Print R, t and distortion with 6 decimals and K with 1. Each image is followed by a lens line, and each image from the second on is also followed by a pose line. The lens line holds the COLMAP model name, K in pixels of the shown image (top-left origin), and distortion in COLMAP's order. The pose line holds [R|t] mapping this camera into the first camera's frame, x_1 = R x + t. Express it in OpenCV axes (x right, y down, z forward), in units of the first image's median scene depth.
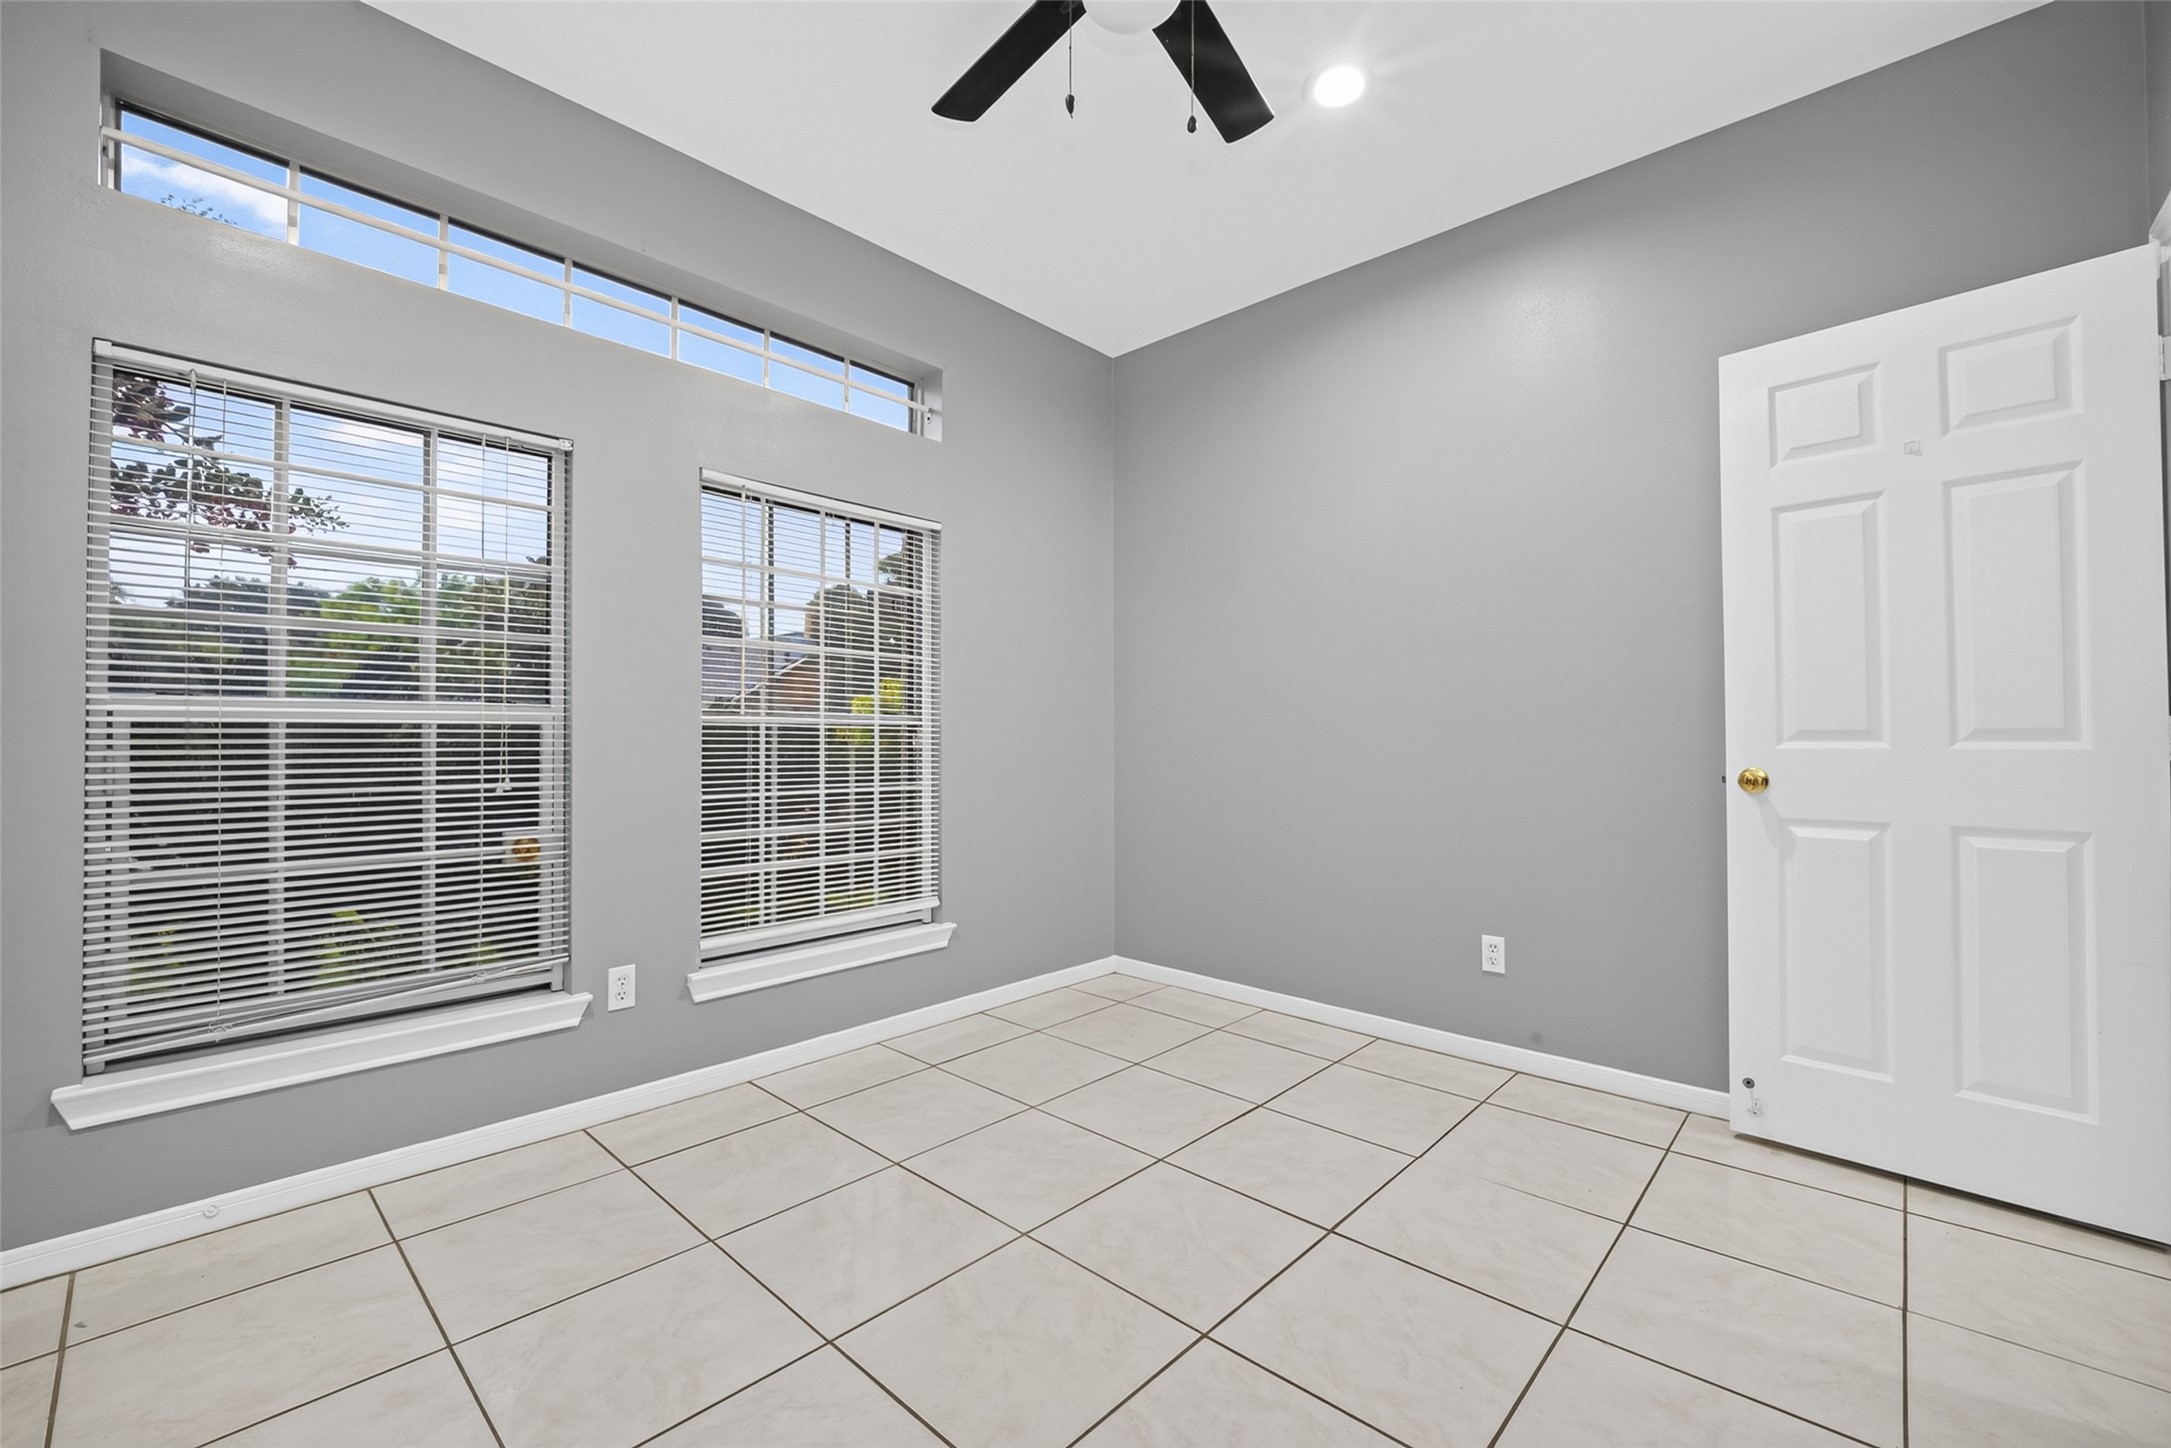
lens RADIAL K [[884.8, 0, 1085.5], [0, 884.8, 724.0], [0, 0, 1]] dist [0.001336, -0.008576]
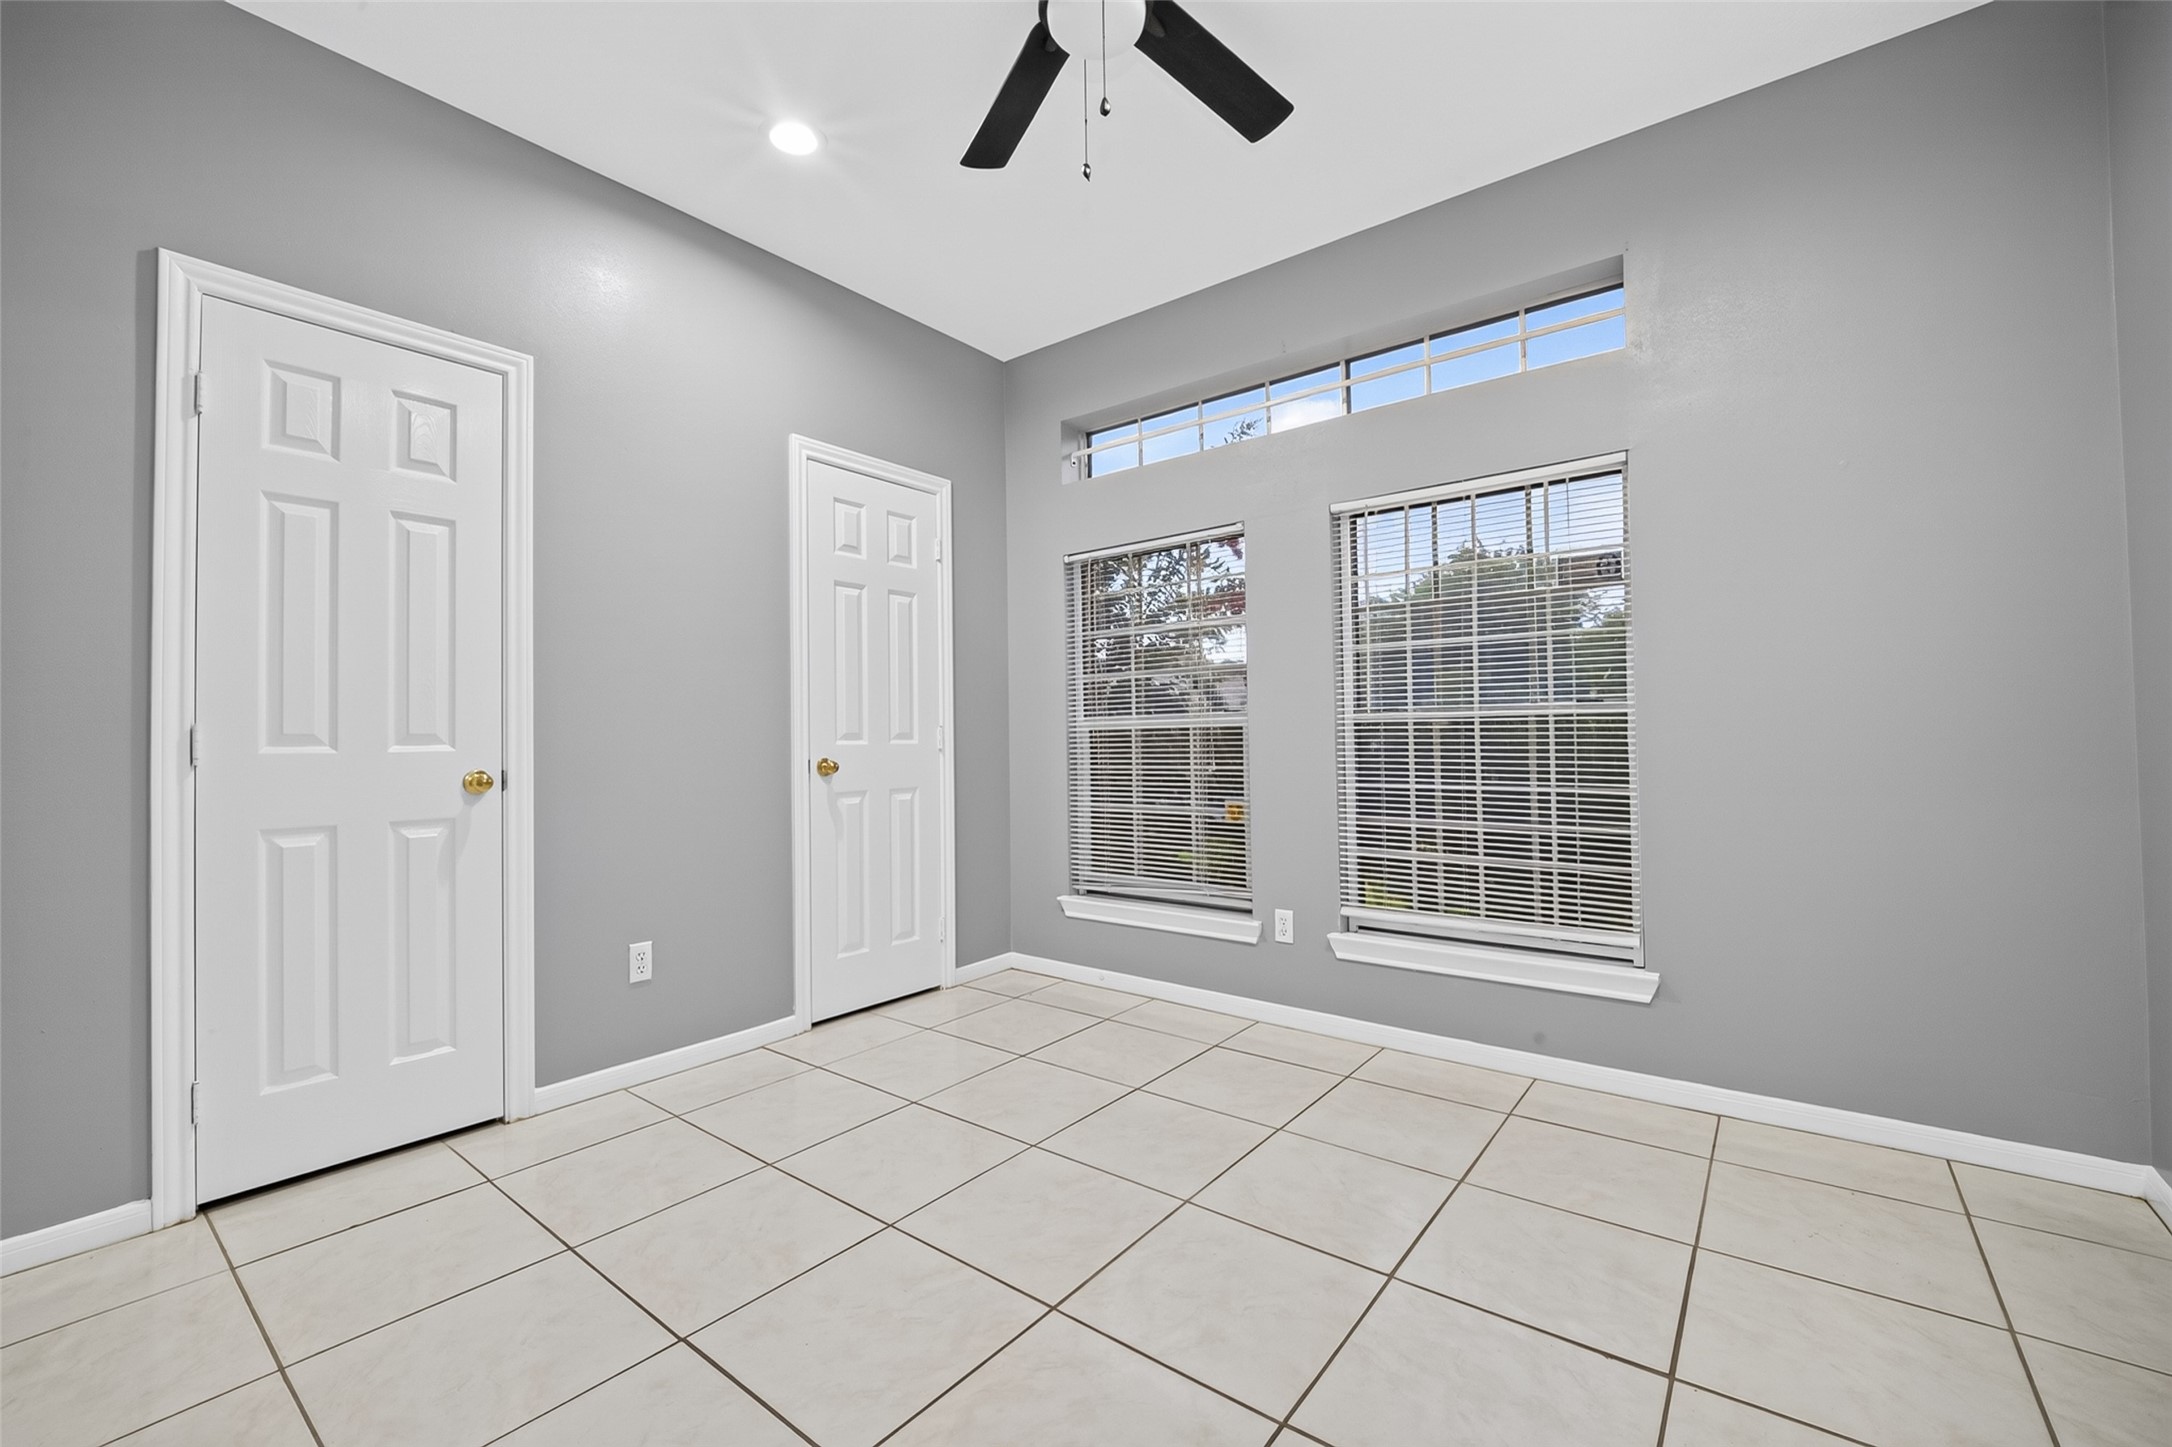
lens RADIAL K [[885.2, 0, 1086.0], [0, 885.2, 723.5], [0, 0, 1]] dist [0.001336, -0.008576]
pose [[0.073796, -0.017554, -0.997119, 0.760159], [0.032357, 0.999361, -0.015199, 0.009481], [0.996748, -0.031142, 0.074317, 0.621328]]
